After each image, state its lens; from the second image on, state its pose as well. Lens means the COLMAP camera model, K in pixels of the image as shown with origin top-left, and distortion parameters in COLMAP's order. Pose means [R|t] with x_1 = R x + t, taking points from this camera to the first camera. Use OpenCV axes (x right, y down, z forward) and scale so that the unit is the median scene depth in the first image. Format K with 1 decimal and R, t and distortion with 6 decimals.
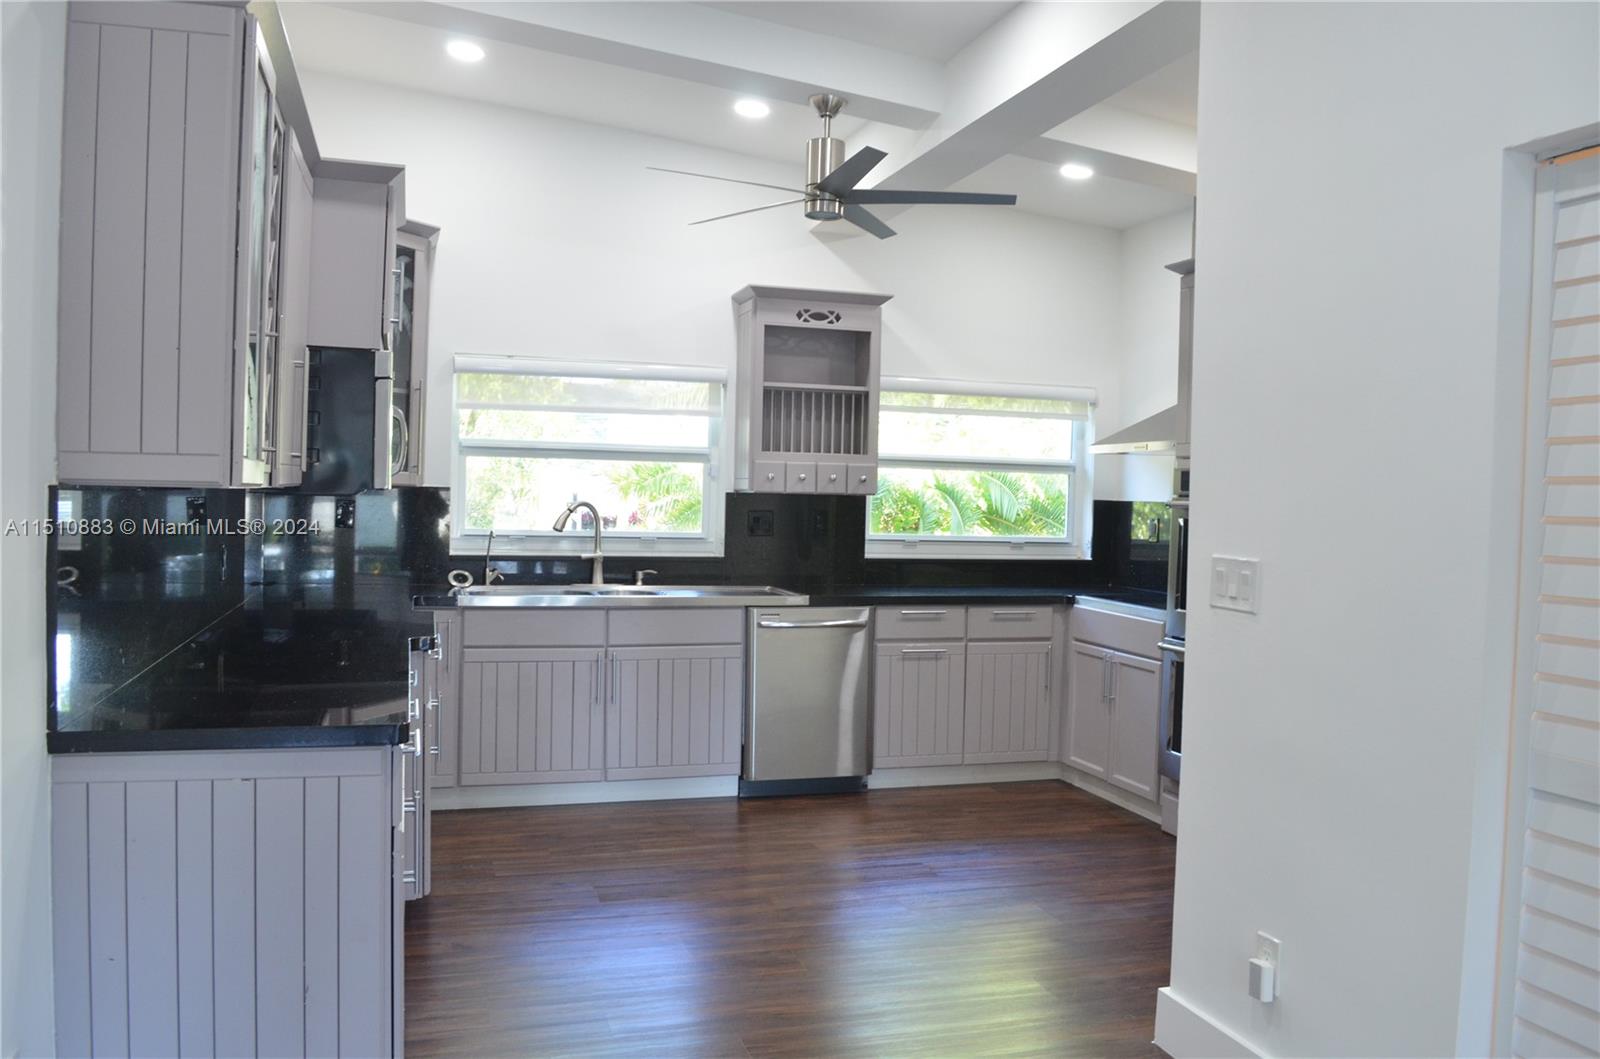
lens RADIAL K [[1254.1, 0, 799.7], [0, 1254.1, 529.5], [0, 0, 1]] dist [-0.078044, -0.002797]
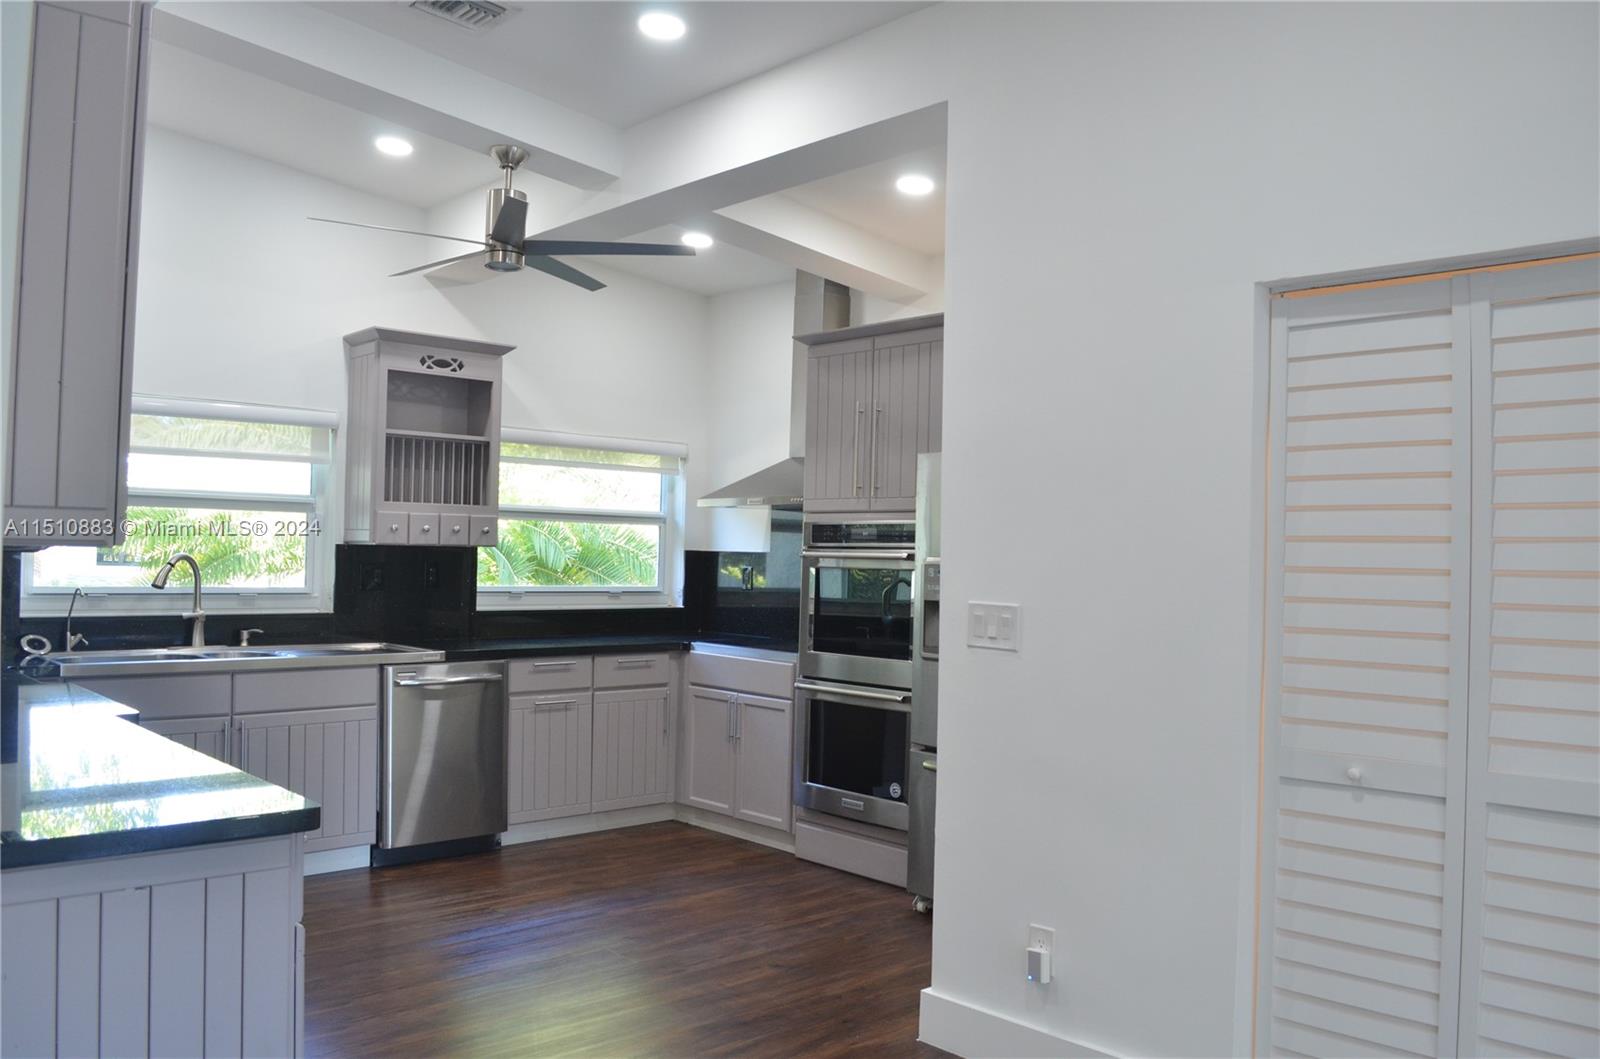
lens RADIAL K [[1254.1, 0, 805.8], [0, 1254.1, 530.0], [0, 0, 1]] dist [-0.078044, -0.002797]
pose [[0.899129, 0.002828, 0.437674, -0.158710], [0.013362, 0.999336, -0.033906, -0.004259], [-0.437479, 0.036334, 0.898494, 0.010881]]
